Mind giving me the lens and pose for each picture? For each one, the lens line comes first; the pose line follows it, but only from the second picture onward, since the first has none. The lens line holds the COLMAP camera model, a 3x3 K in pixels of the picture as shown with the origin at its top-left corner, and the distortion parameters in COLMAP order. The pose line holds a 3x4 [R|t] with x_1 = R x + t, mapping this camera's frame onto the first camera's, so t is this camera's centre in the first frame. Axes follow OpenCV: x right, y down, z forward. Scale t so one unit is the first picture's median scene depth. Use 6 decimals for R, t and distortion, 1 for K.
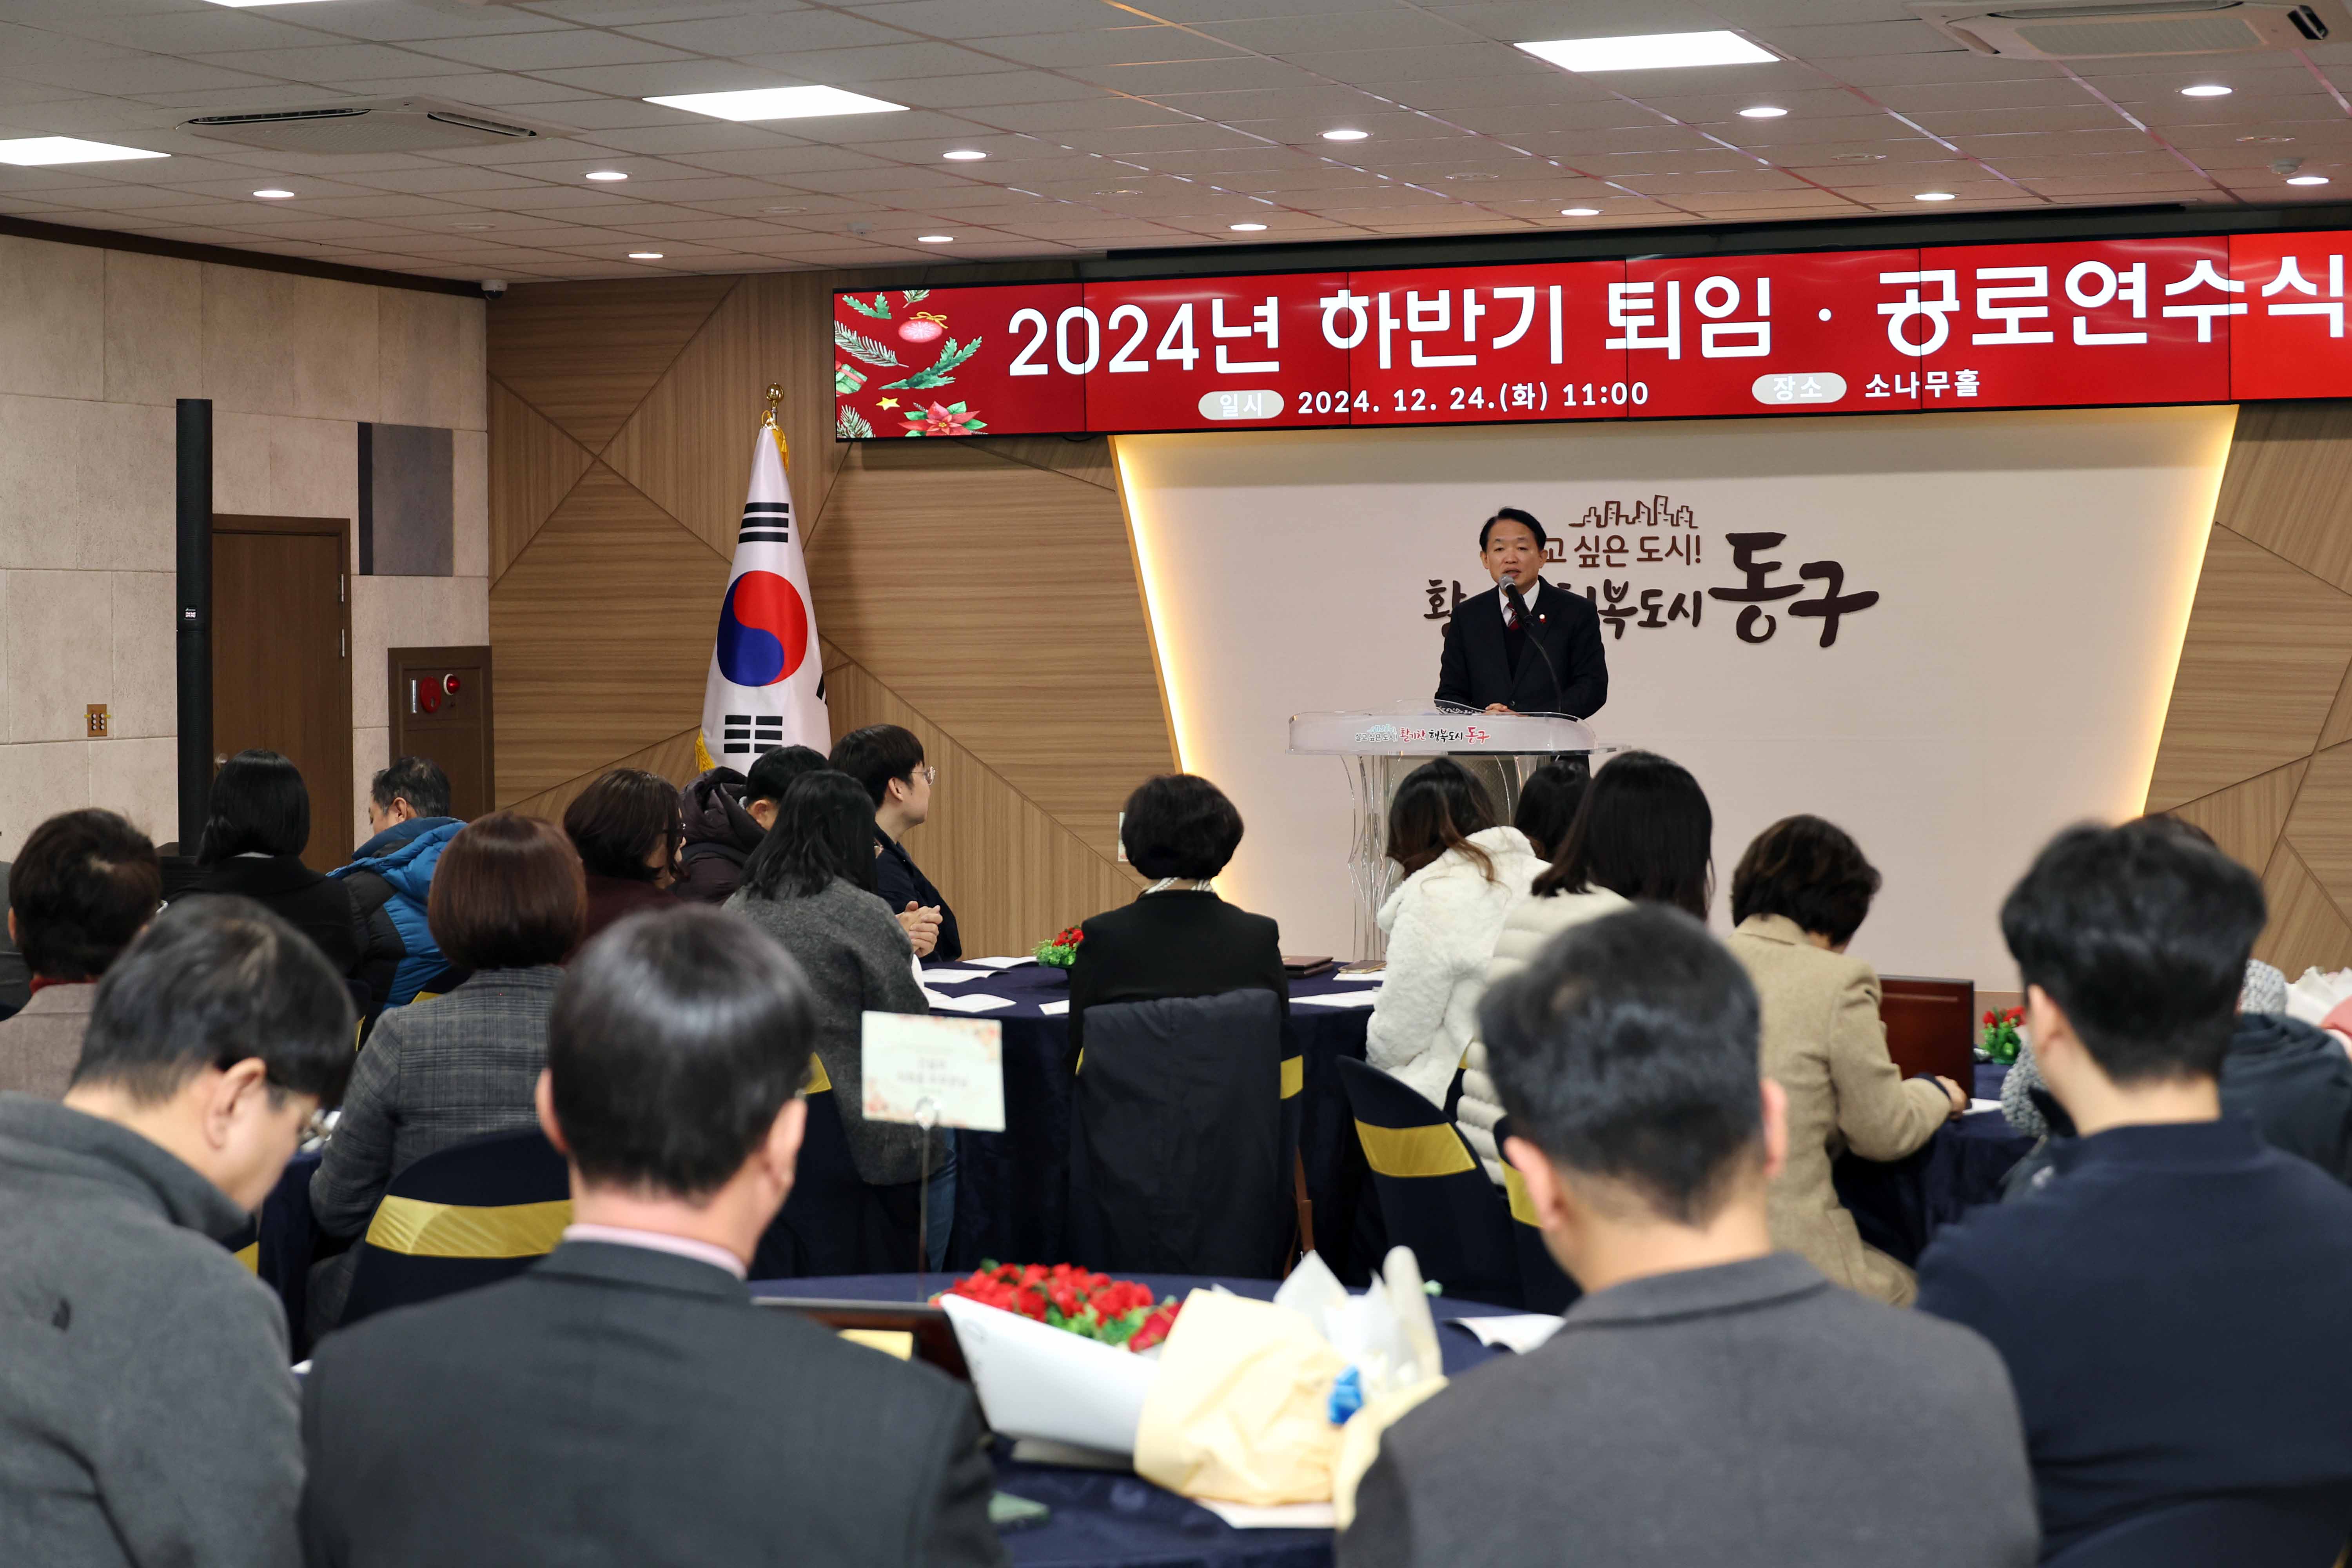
lens RADIAL K [[3975.0, 0, 1171.3], [0, 3975.0, 730.5], [0, 0, 1]] dist [-0.038207, -0.025573]
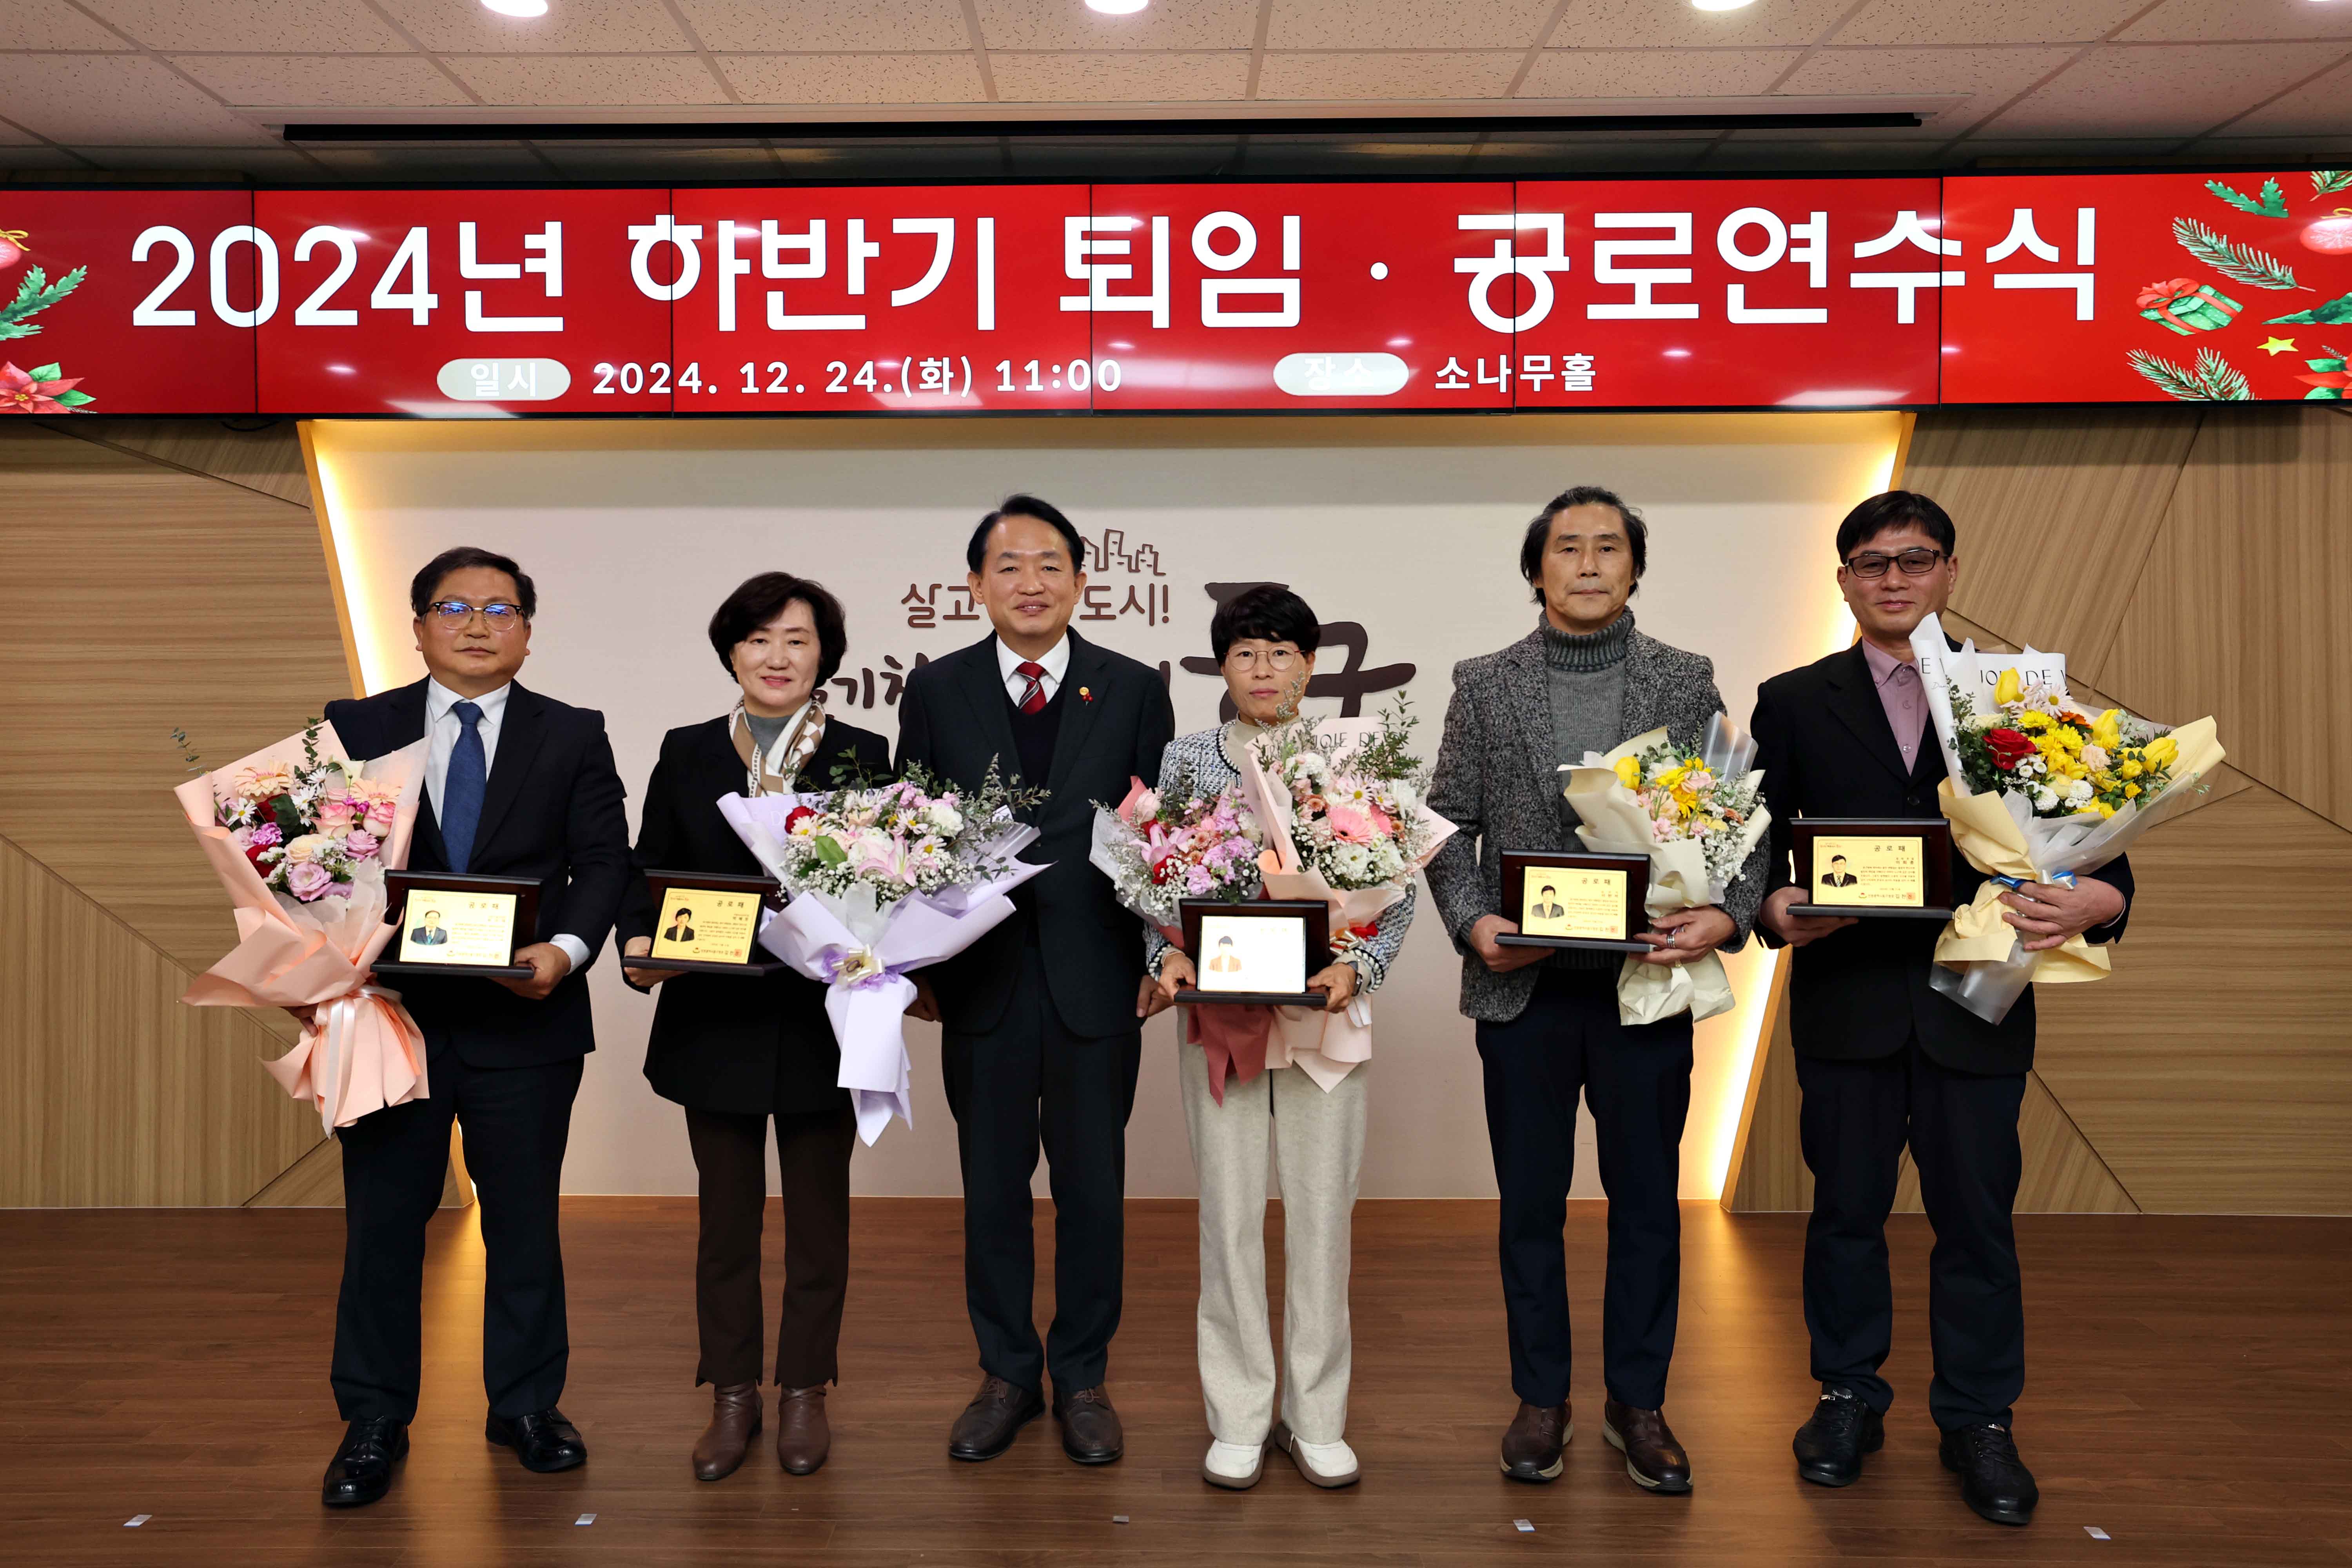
lens RADIAL K [[1659.4, 0, 1125.8], [0, 1659.4, 703.5], [0, 0, 1]] dist [-0.008823, 0.035813]
pose [[0.934687, 0.008476, 0.355370, 0.017077], [0.003141, 0.999480, -0.032101, -0.017464], [-0.355457, 0.031121, 0.934174, 0.716171]]
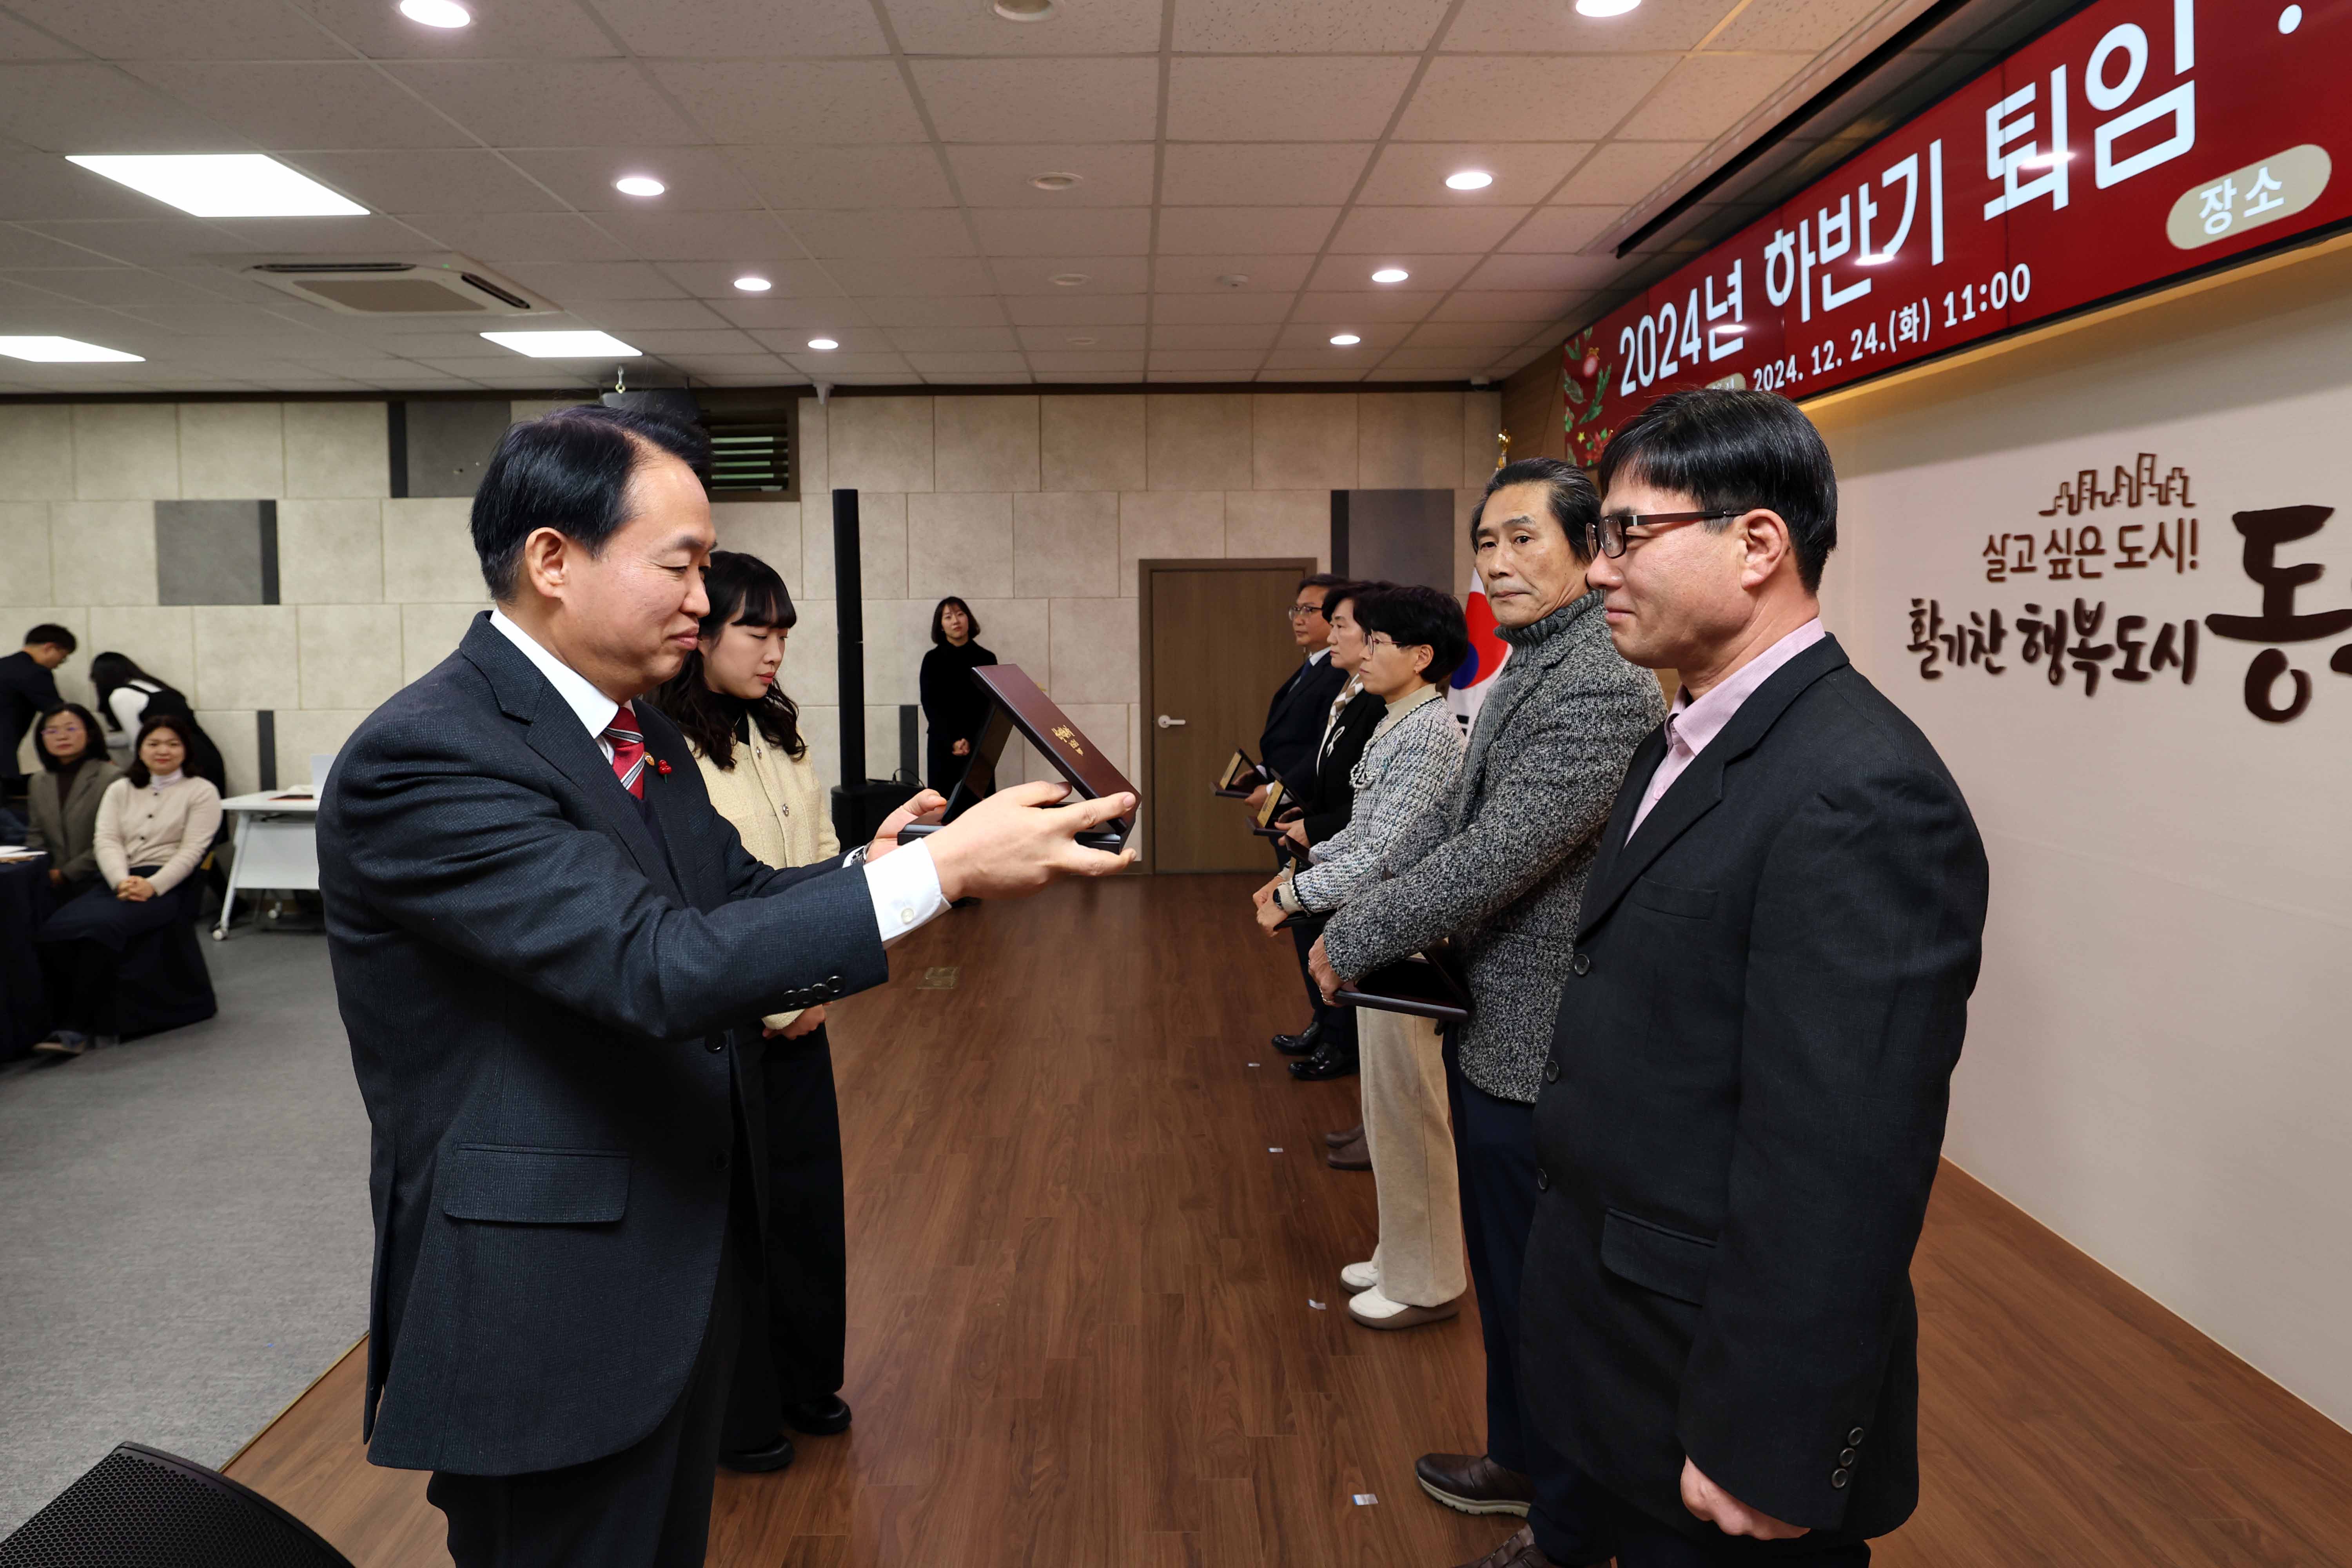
lens RADIAL K [[1397.5, 0, 1144.4], [0, 1397.5, 665.7], [0, 0, 1]] dist [-0.030562, 0.025233]
pose [[0.378203, 0.040514, -0.924836, 0.256113], [-0.019102, 0.999171, 0.035959, -0.032813], [0.925525, 0.004066, 0.378664, 0.790442]]
